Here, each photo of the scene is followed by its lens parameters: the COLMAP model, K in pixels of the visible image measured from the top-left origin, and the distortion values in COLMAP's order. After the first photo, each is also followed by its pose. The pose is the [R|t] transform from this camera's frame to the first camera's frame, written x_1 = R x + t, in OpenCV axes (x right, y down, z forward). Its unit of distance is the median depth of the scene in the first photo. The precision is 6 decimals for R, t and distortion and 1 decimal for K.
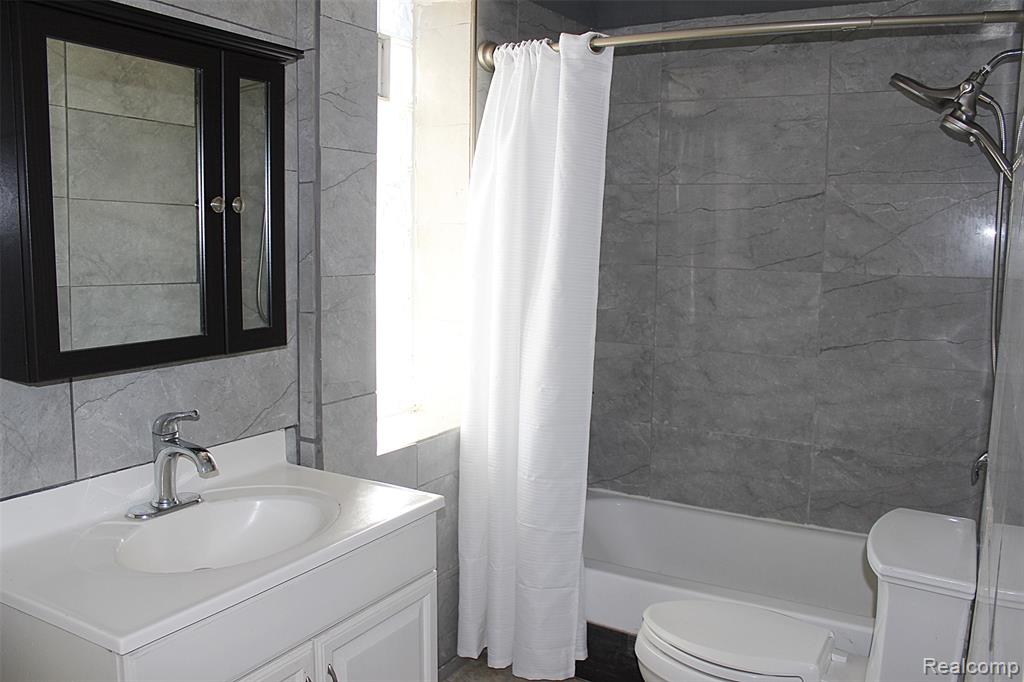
lens RADIAL K [[841.0, 0, 513.5], [0, 841.0, 345.1], [0, 0, 1]] dist [-0.152867, 0.121854]
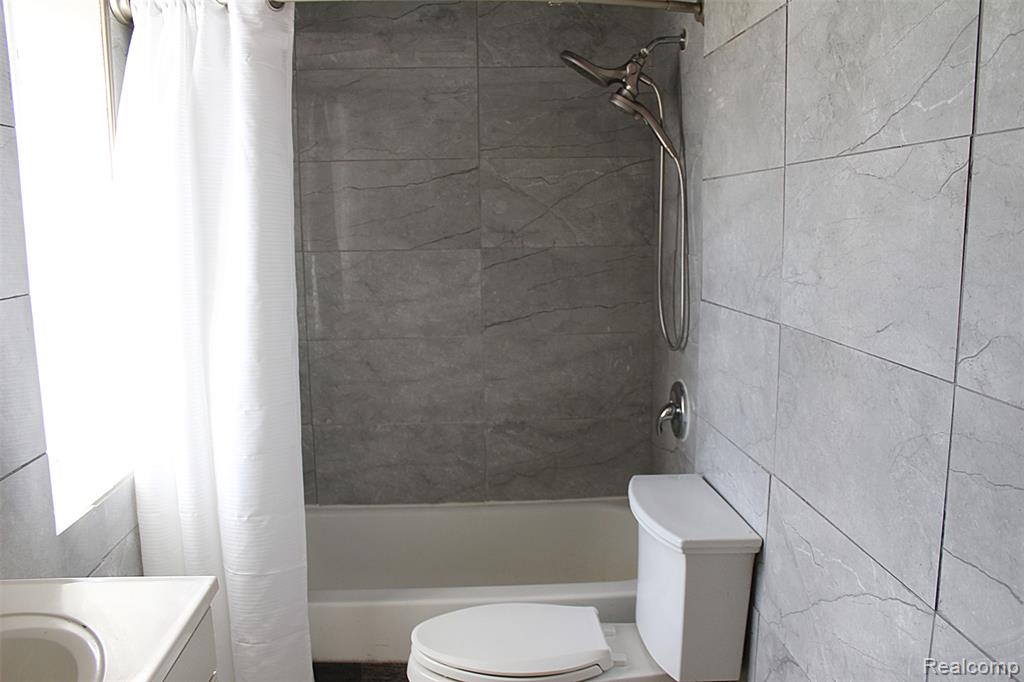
lens RADIAL K [[841.0, 0, 509.9], [0, 841.0, 341.9], [0, 0, 1]] dist [-0.152867, 0.121854]
pose [[0.839868, -0.112449, 0.531015, -0.141924], [0.096866, 0.993652, 0.057211, -0.031027], [-0.534077, 0.003388, 0.845429, 0.131070]]
